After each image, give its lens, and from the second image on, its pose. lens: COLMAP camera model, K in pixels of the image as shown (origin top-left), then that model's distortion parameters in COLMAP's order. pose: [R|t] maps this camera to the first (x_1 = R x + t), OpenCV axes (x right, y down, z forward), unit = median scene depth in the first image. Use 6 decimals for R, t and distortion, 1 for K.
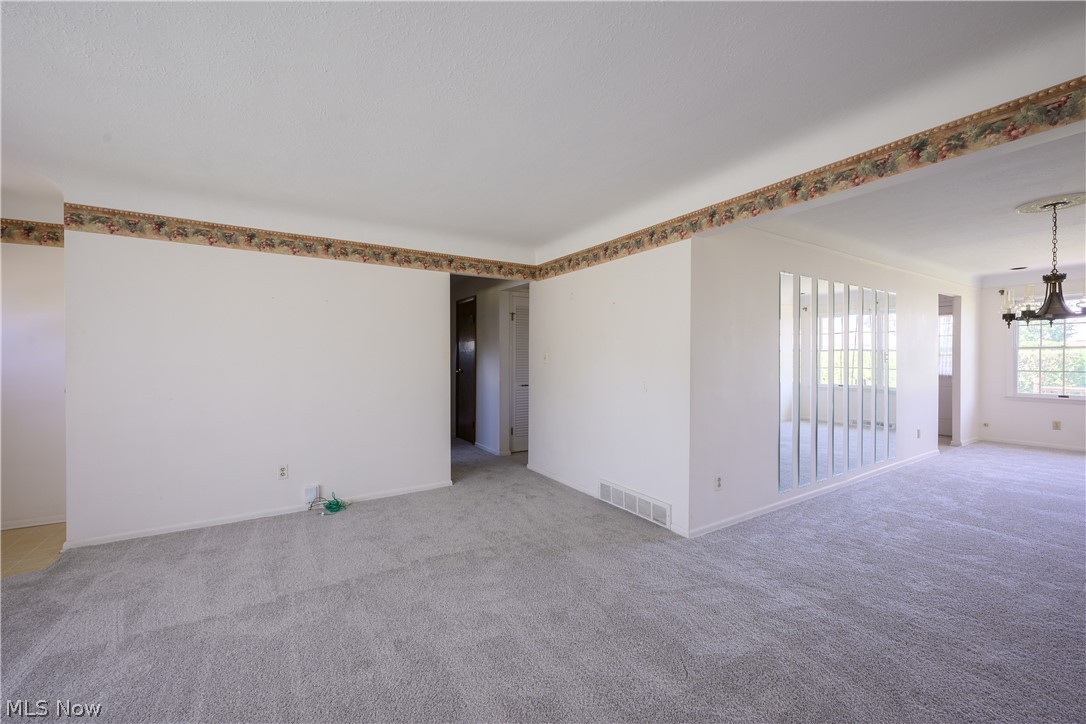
lens RADIAL K [[436.6, 0, 543.8], [0, 436.6, 360.9], [0, 0, 1]] dist [0.002970, -0.000685]
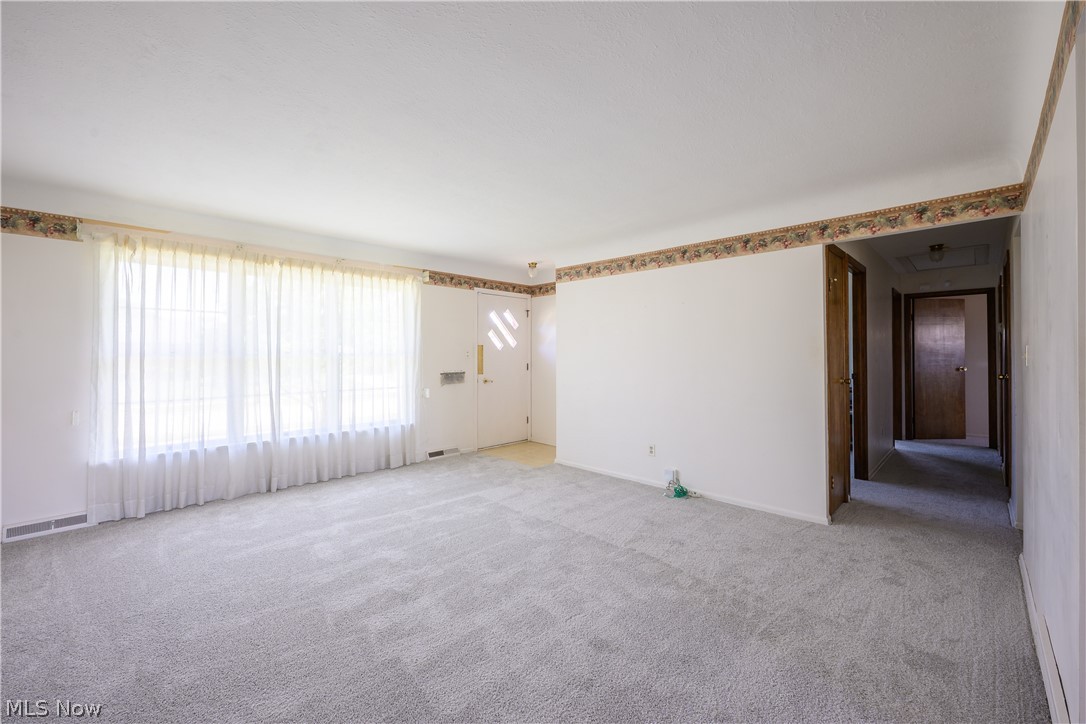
lens RADIAL K [[436.6, 0, 507.2], [0, 436.6, 346.0], [0, 0, 1]] dist [0.002970, -0.000685]
pose [[0.196661, -0.022976, -0.980202, 0.509788], [-0.011192, 0.999608, -0.025676, 0.004019], [0.980408, 0.016020, 0.196326, 0.373142]]
